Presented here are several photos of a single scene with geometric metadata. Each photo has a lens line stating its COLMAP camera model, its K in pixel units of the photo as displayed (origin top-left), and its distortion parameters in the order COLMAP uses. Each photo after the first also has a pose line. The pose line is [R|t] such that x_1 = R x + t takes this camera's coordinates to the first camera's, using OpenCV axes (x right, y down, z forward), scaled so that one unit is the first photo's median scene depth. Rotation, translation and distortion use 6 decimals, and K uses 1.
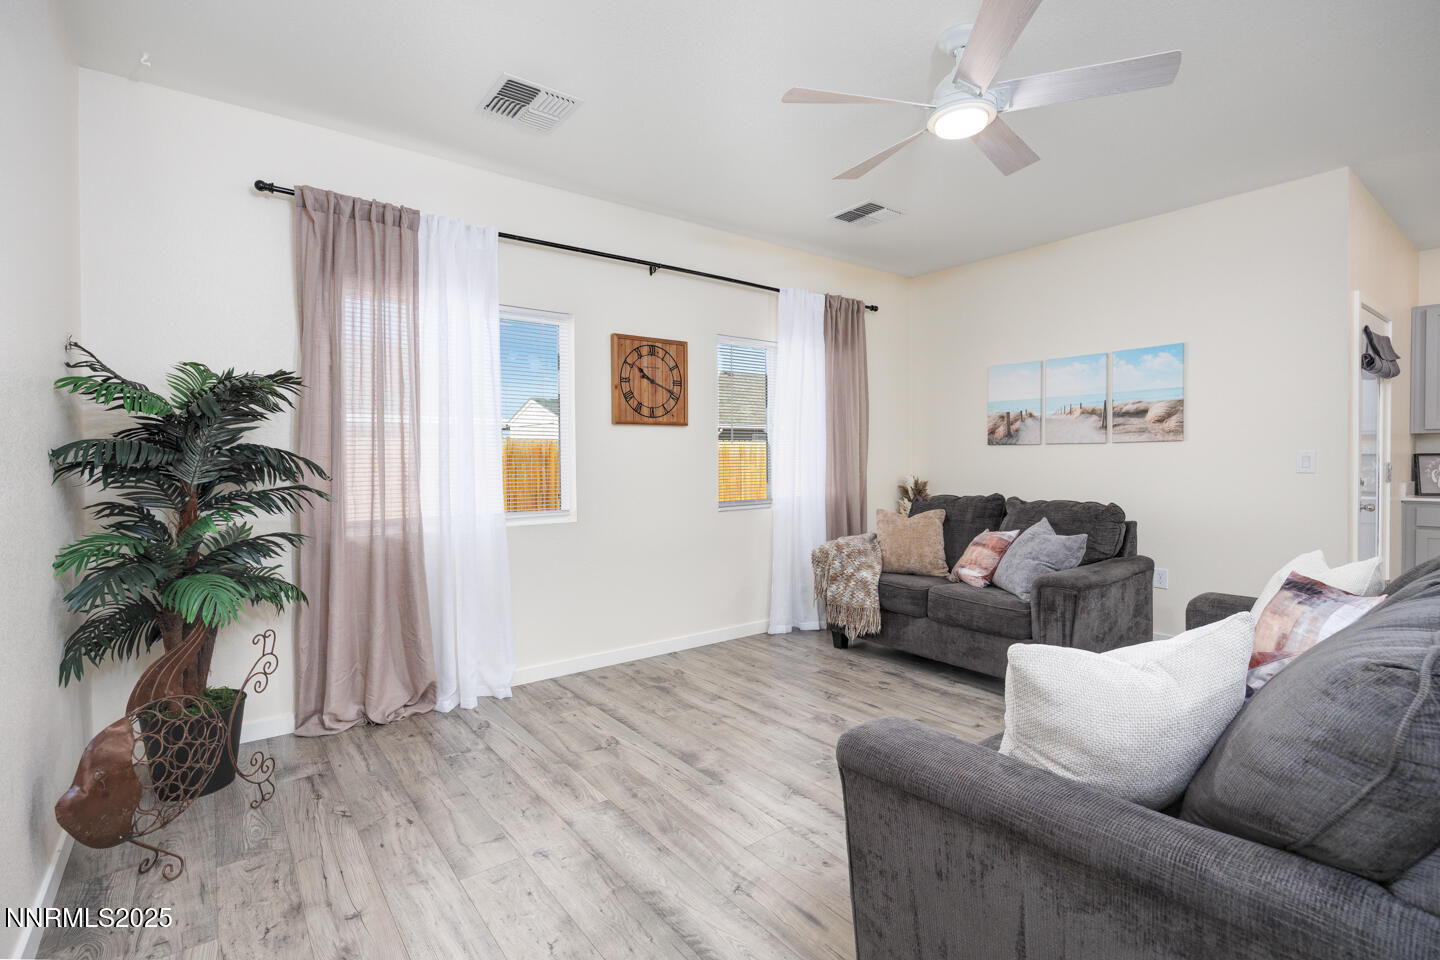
lens RADIAL K [[692.2, 0, 714.8], [0, 692.2, 457.3], [0, 0, 1]] dist [-0.005087, 0.001365]
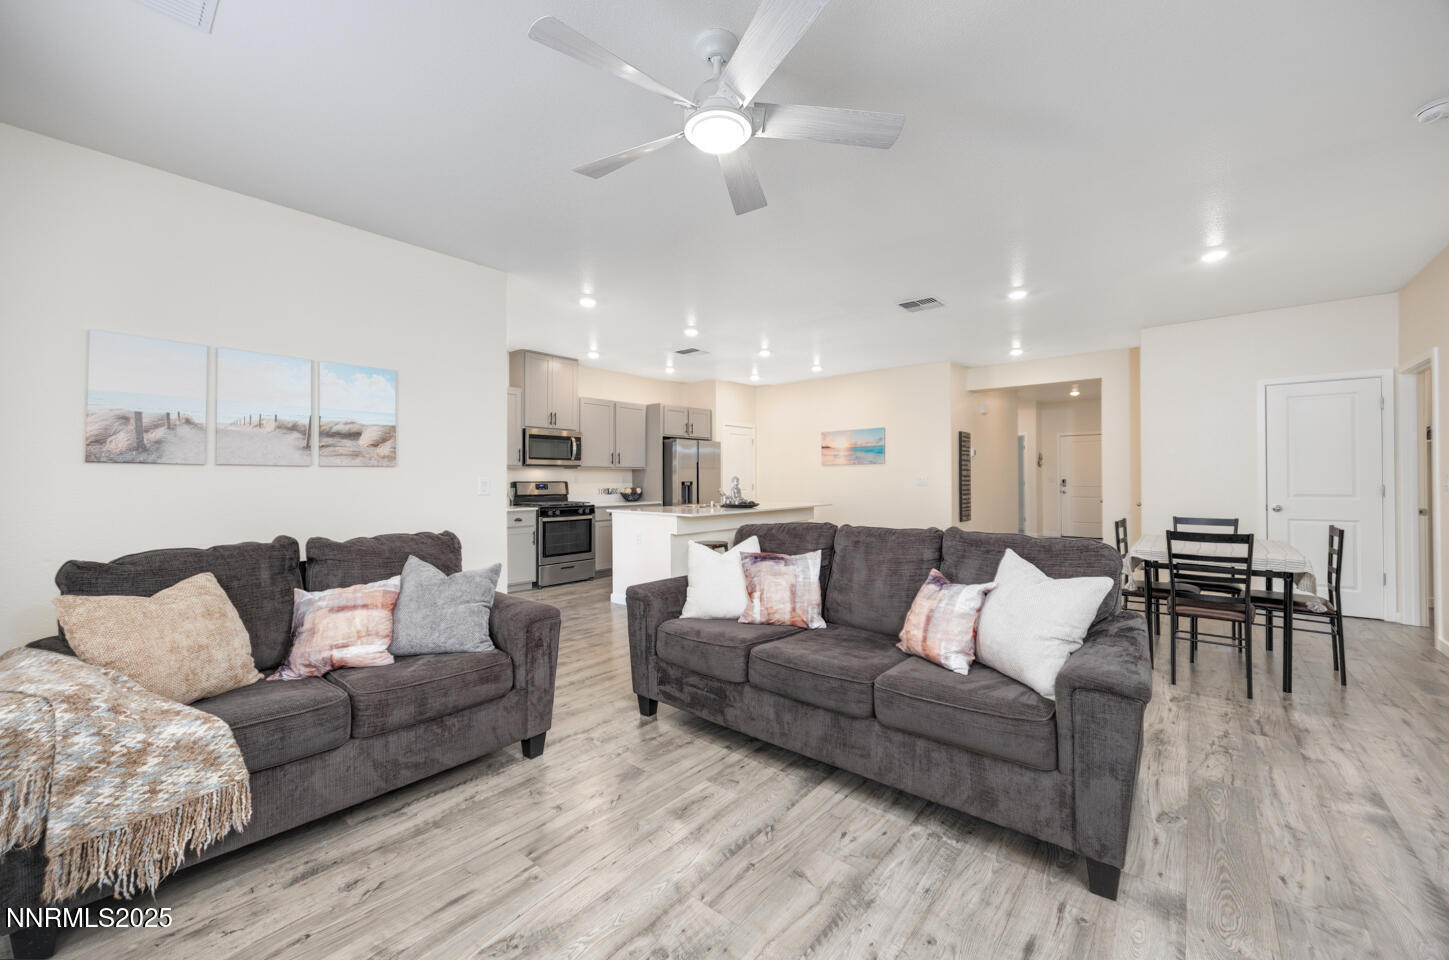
lens RADIAL K [[568.3, 0, 736.0], [0, 568.3, 476.6], [0, 0, 1]] dist [-0.001873, 0.000079]
pose [[-0.236773, 0.013171, 0.971476, -0.237473], [0.003551, 0.999913, -0.012691, 0.002469], [-0.971558, 0.000445, -0.236799, 0.685880]]
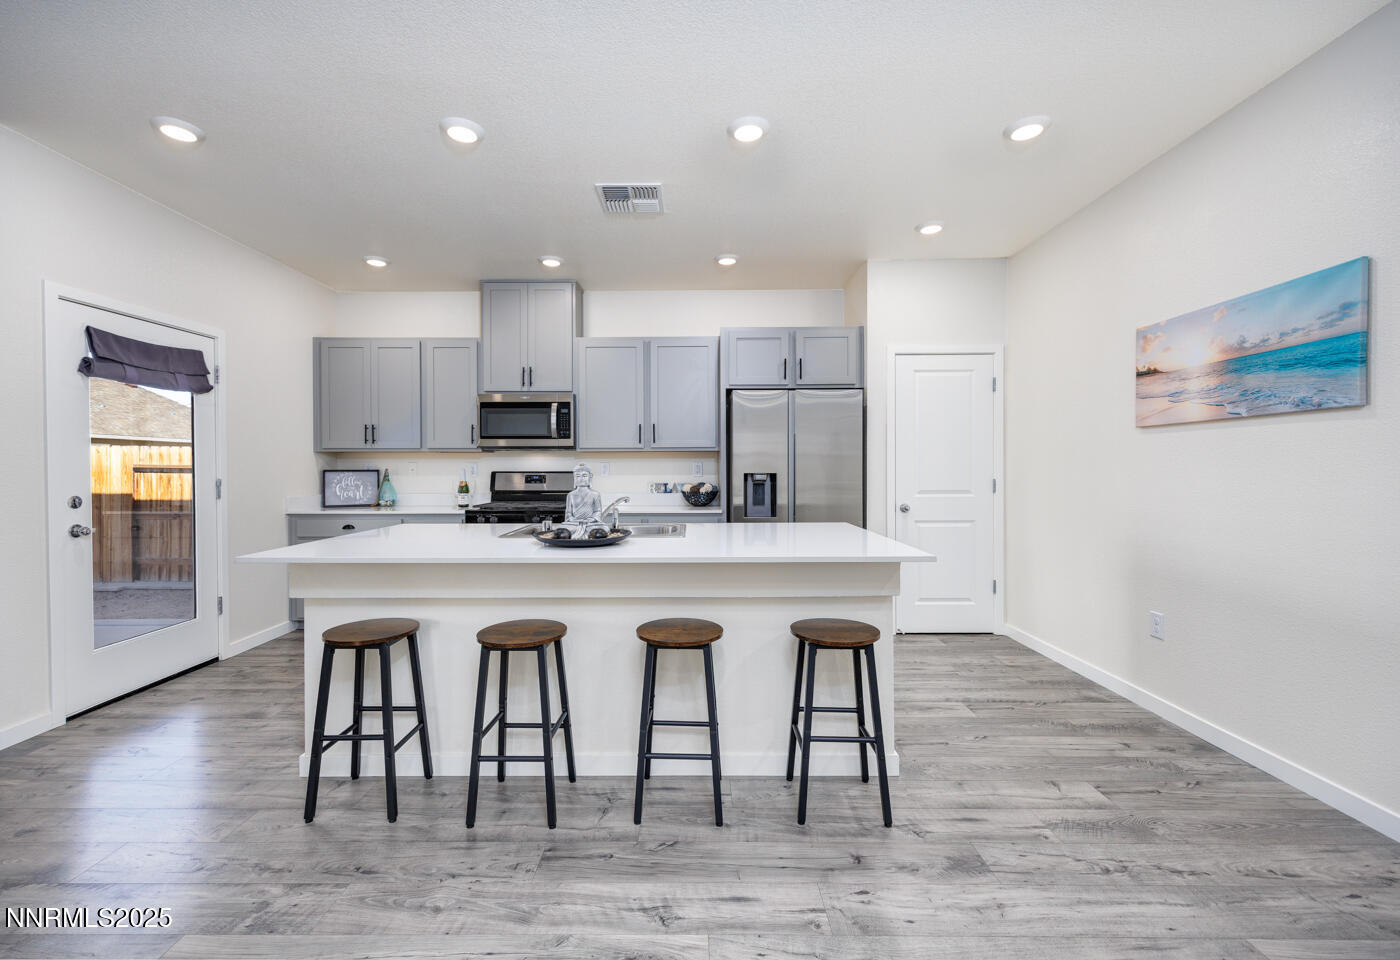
lens RADIAL K [[589.3, 0, 696.0], [0, 589.3, 472.8], [0, 0, 1]] dist [0.004021, 0.000141]
pose [[0.617794, 0.003450, 0.786332, 0.724135], [-0.005845, 0.999983, 0.000204, -0.005423], [-0.786318, -0.004722, 0.617804, -0.071531]]
